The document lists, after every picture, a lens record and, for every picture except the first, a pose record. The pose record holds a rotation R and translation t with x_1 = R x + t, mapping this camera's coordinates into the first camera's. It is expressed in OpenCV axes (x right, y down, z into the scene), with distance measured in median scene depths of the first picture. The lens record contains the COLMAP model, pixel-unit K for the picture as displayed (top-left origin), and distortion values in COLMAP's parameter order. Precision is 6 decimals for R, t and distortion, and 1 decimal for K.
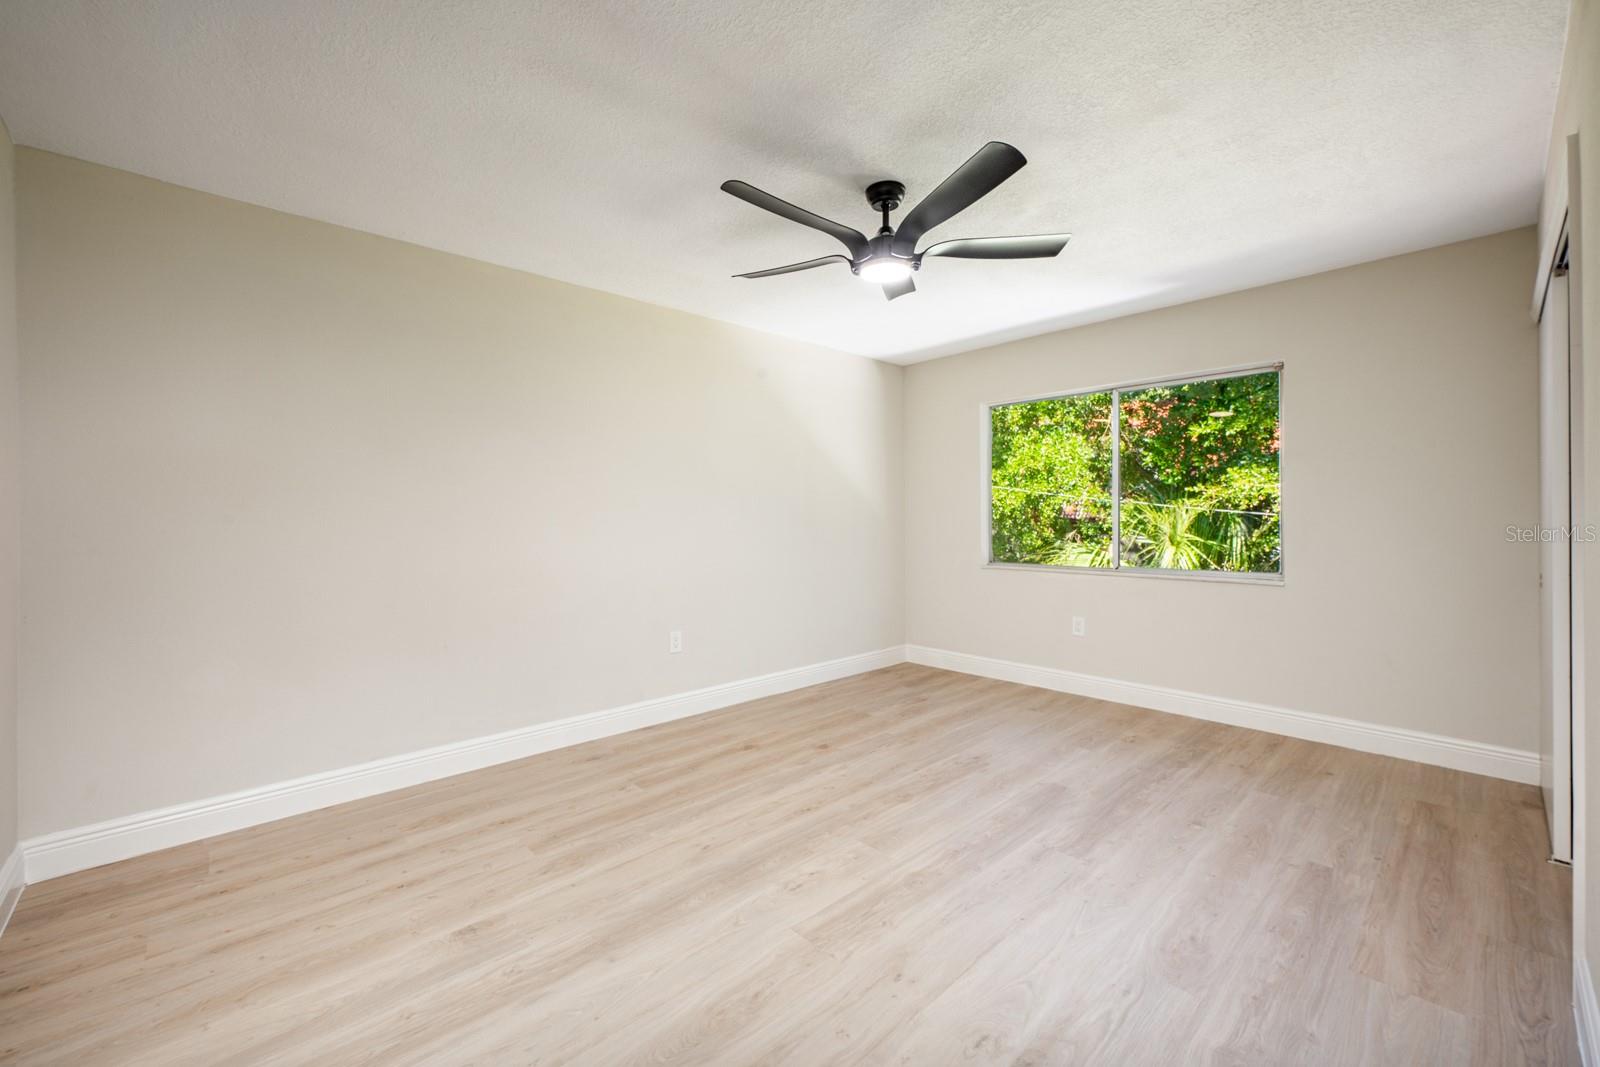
lens RADIAL K [[639.1, 0, 798.4], [0, 639.1, 519.8], [0, 0, 1]] dist [0.001306, 0.000091]
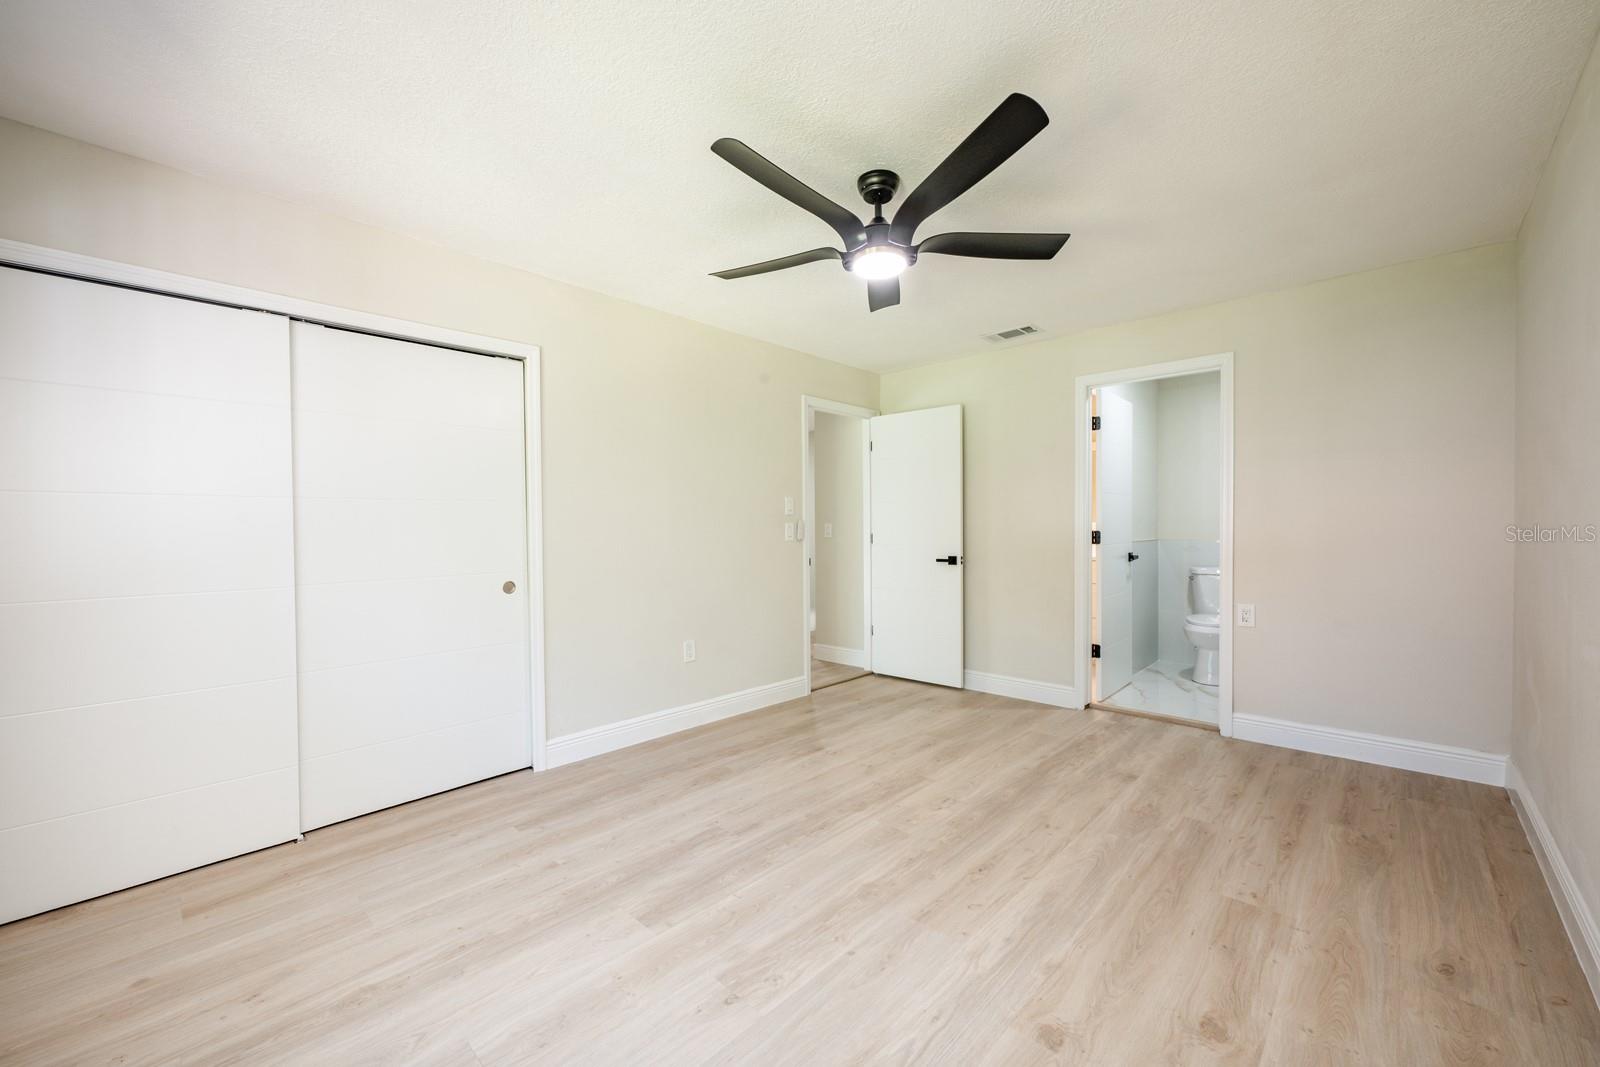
lens RADIAL K [[628.3, 0, 797.7], [0, 628.3, 535.0], [0, 0, 1]] dist [-0.000652, -0.000092]
pose [[-0.997972, 0.014707, -0.061931, 0.297849], [0.014199, 0.999862, 0.008631, -0.001668], [0.062050, 0.007734, -0.998043, 1.781124]]
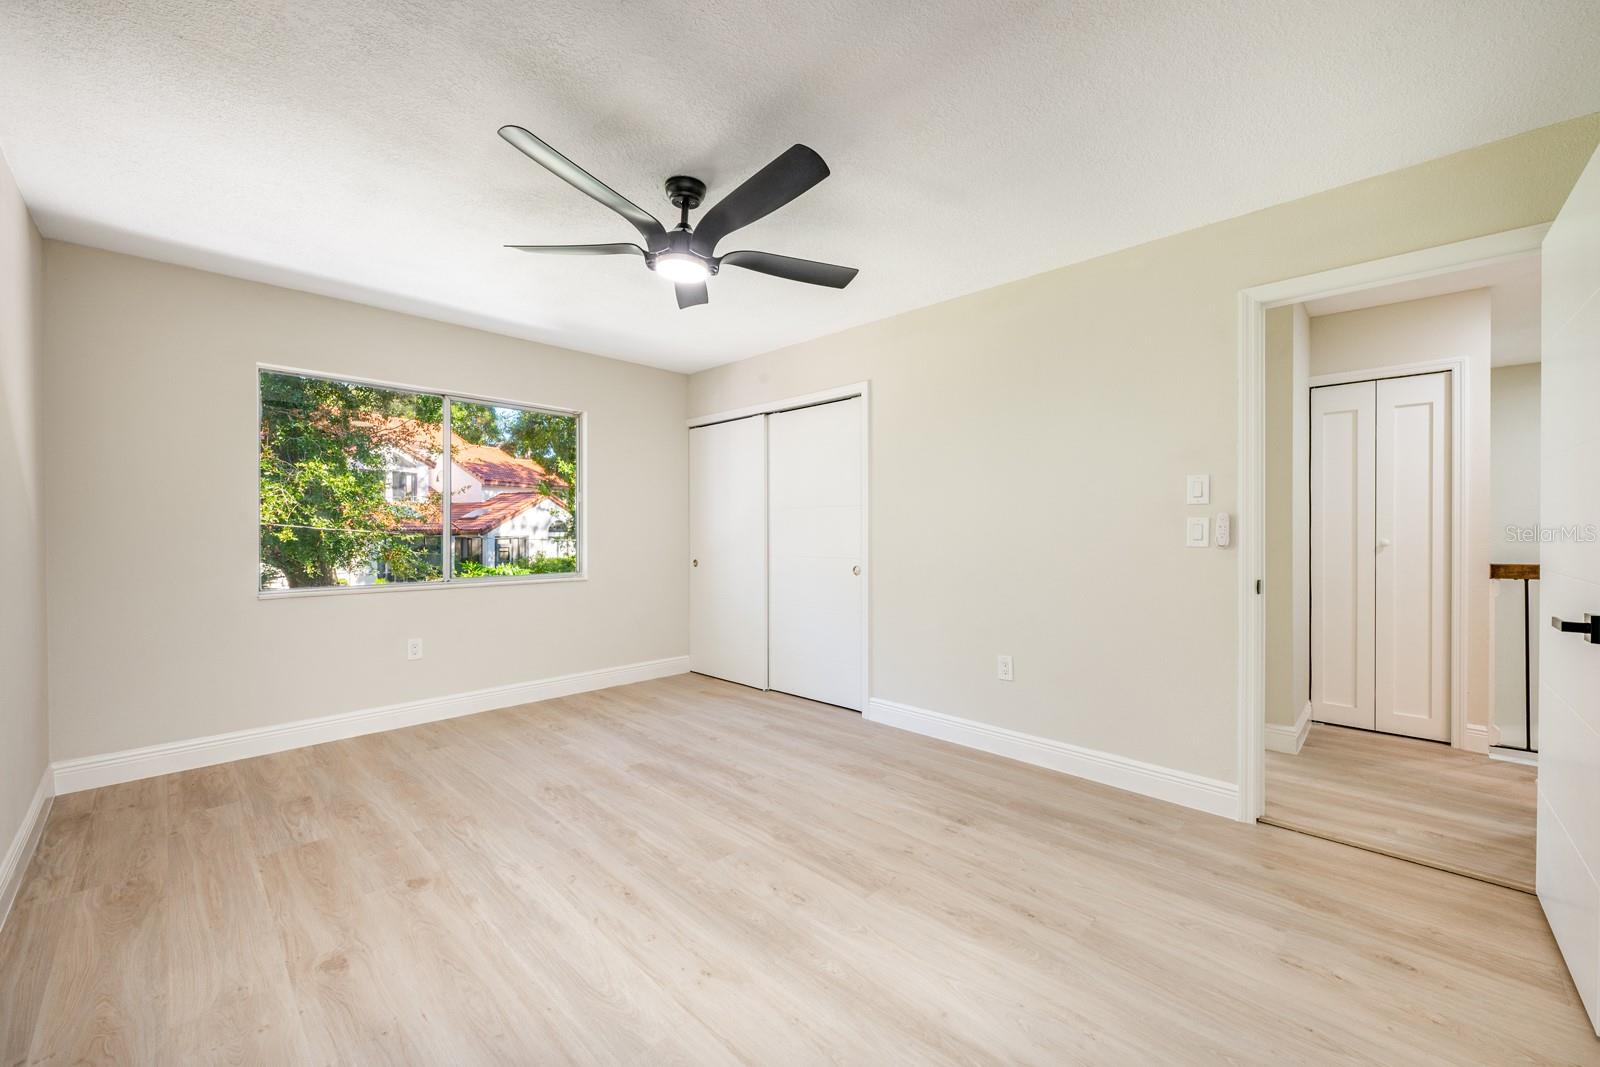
lens RADIAL K [[628.3, 0, 797.7], [0, 628.3, 535.0], [0, 0, 1]] dist [-0.000652, -0.000092]
pose [[-0.042071, -0.003679, 0.999108, -0.756431], [-0.000170, 0.999993, 0.003675, 0.004878], [-0.999115, -0.000015, -0.042071, 0.806959]]
